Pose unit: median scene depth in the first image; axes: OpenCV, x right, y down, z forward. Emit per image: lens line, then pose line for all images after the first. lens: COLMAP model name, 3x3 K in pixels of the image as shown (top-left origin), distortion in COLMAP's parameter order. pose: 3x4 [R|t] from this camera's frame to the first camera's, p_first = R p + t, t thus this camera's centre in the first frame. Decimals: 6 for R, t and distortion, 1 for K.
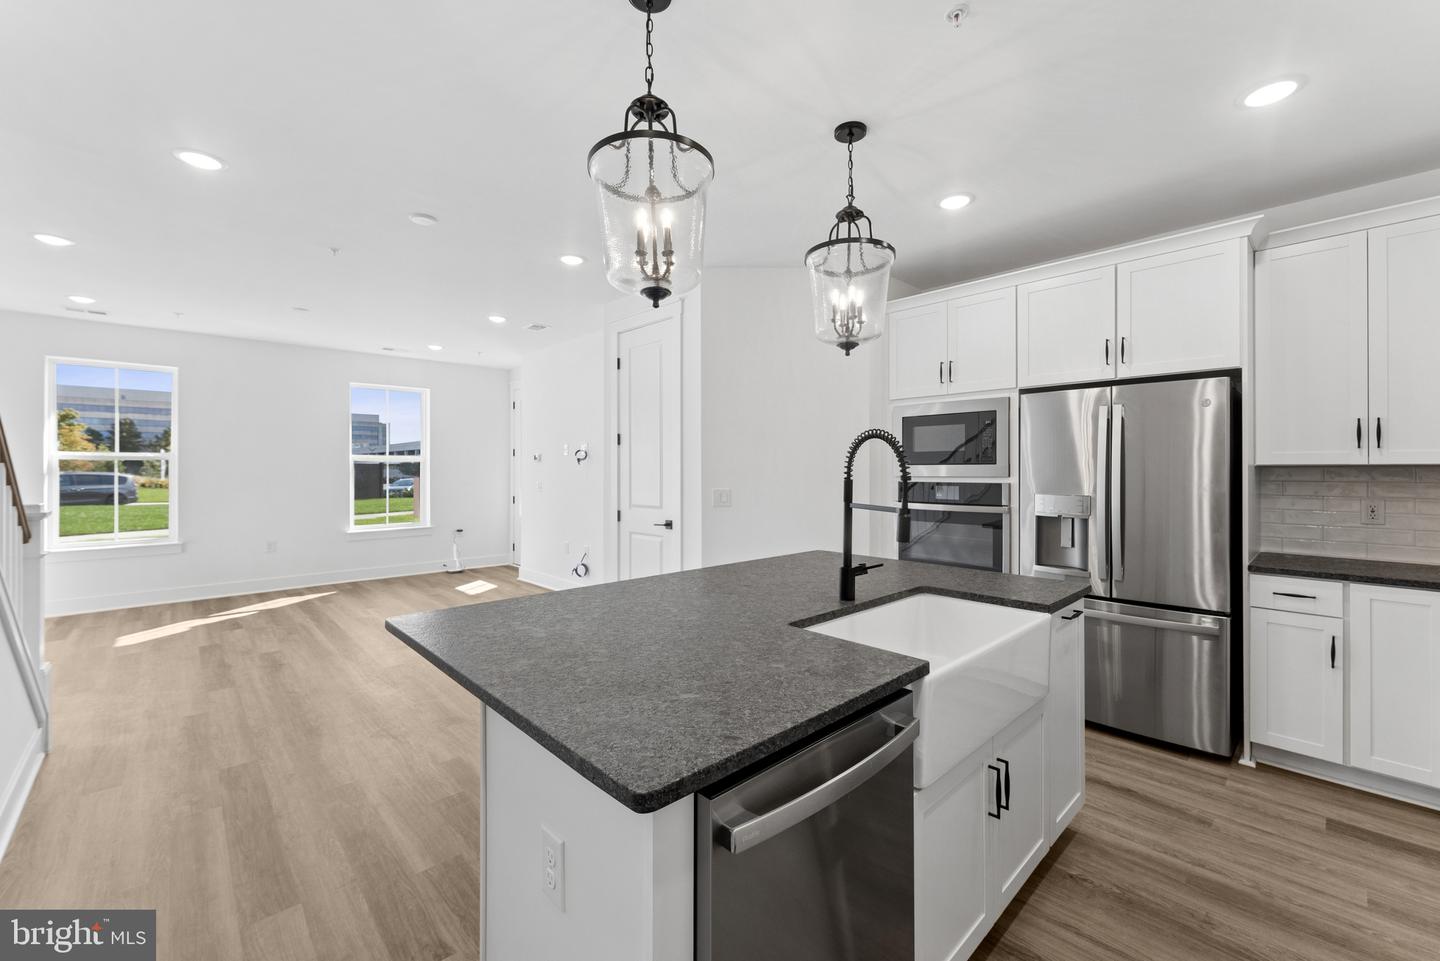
lens RADIAL K [[581.1, 0, 724.8], [0, 581.1, 471.0], [0, 0, 1]] dist [0.002717, -0.000032]
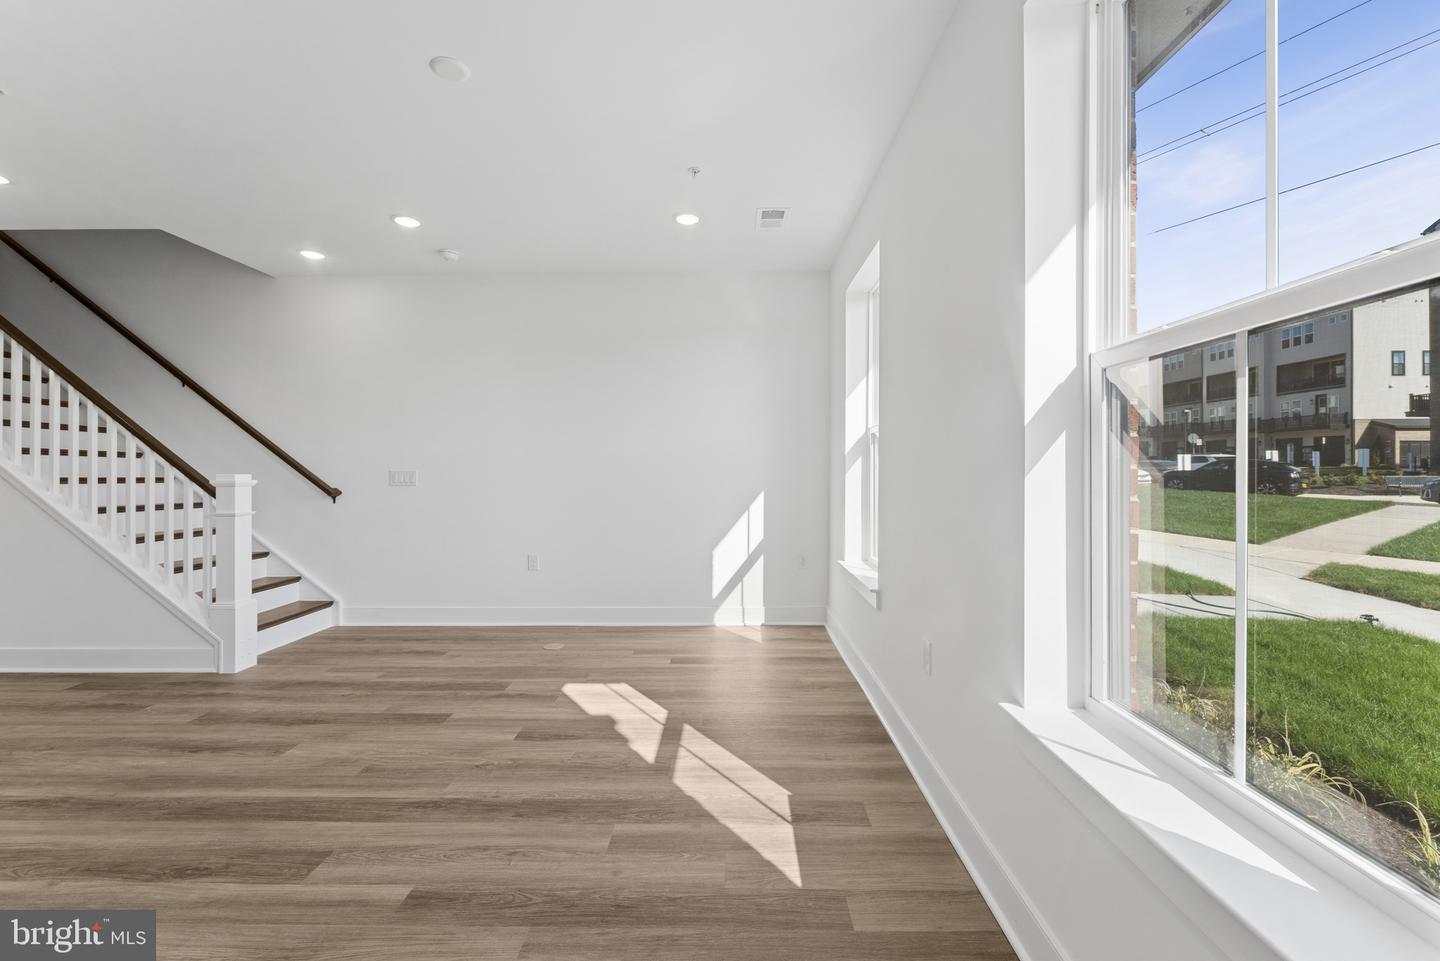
lens RADIAL K [[575.7, 0, 718.9], [0, 575.7, 475.9], [0, 0, 1]] dist [-0.000037, -0.000184]
pose [[-0.701476, 0.005249, -0.712674, -1.210706], [-0.000508, 0.999969, 0.007865, 0.049054], [0.712693, 0.005879, -0.701451, 3.109611]]
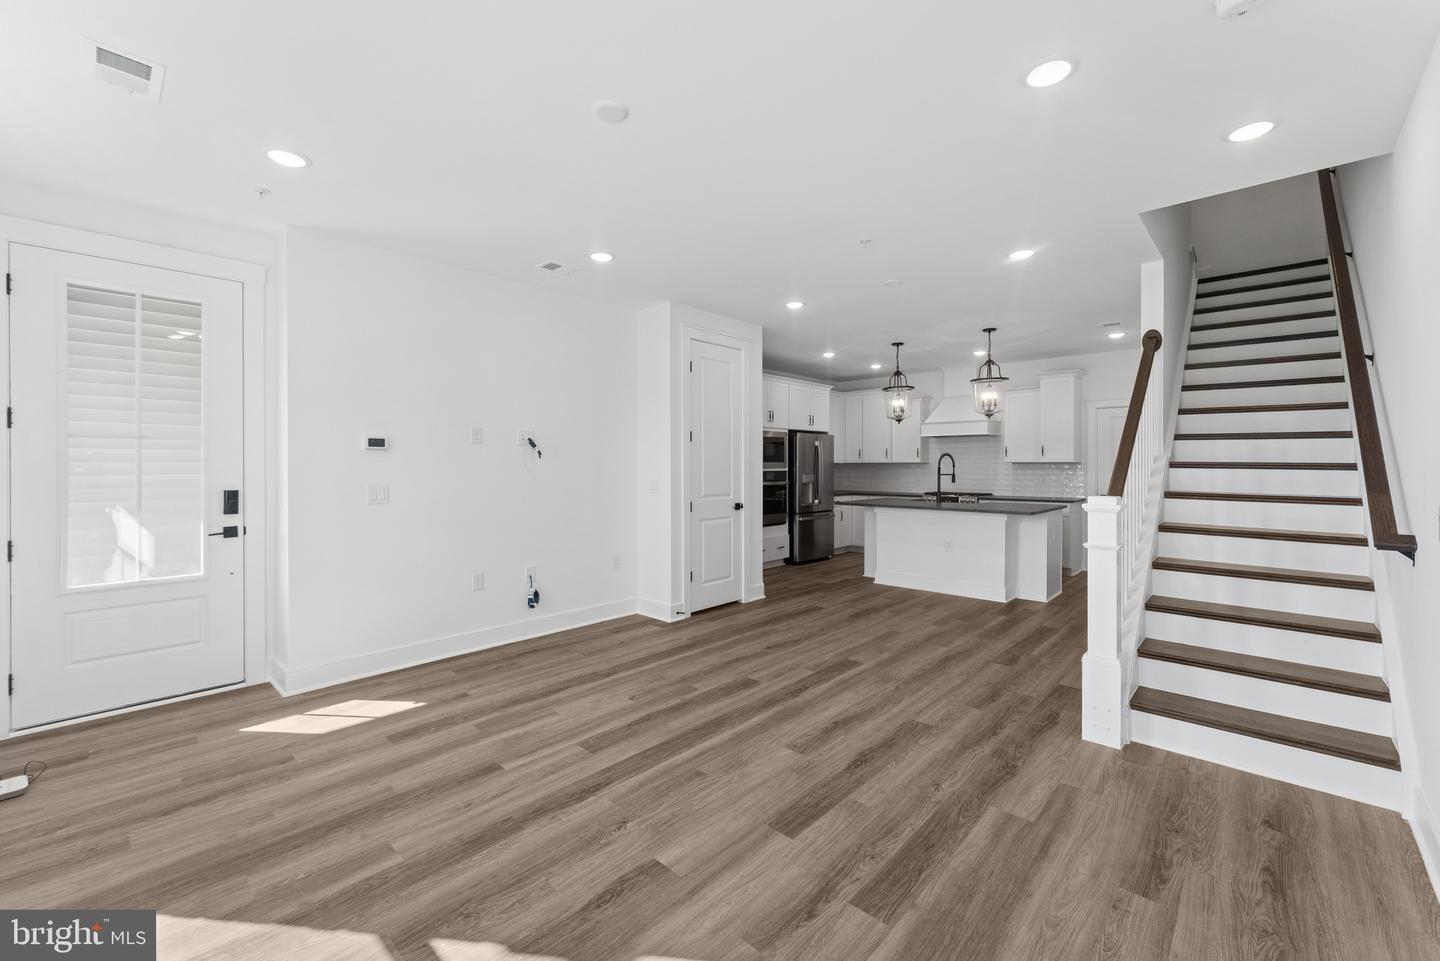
lens RADIAL K [[591.5, 0, 725.1], [0, 591.5, 465.8], [0, 0, 1]] dist [-0.000376, -0.000670]
pose [[-0.069294, -0.003879, 0.997589, -2.564687], [0.001424, 0.999991, 0.003987, -0.008817], [-0.997595, 0.001697, -0.069288, 2.024622]]
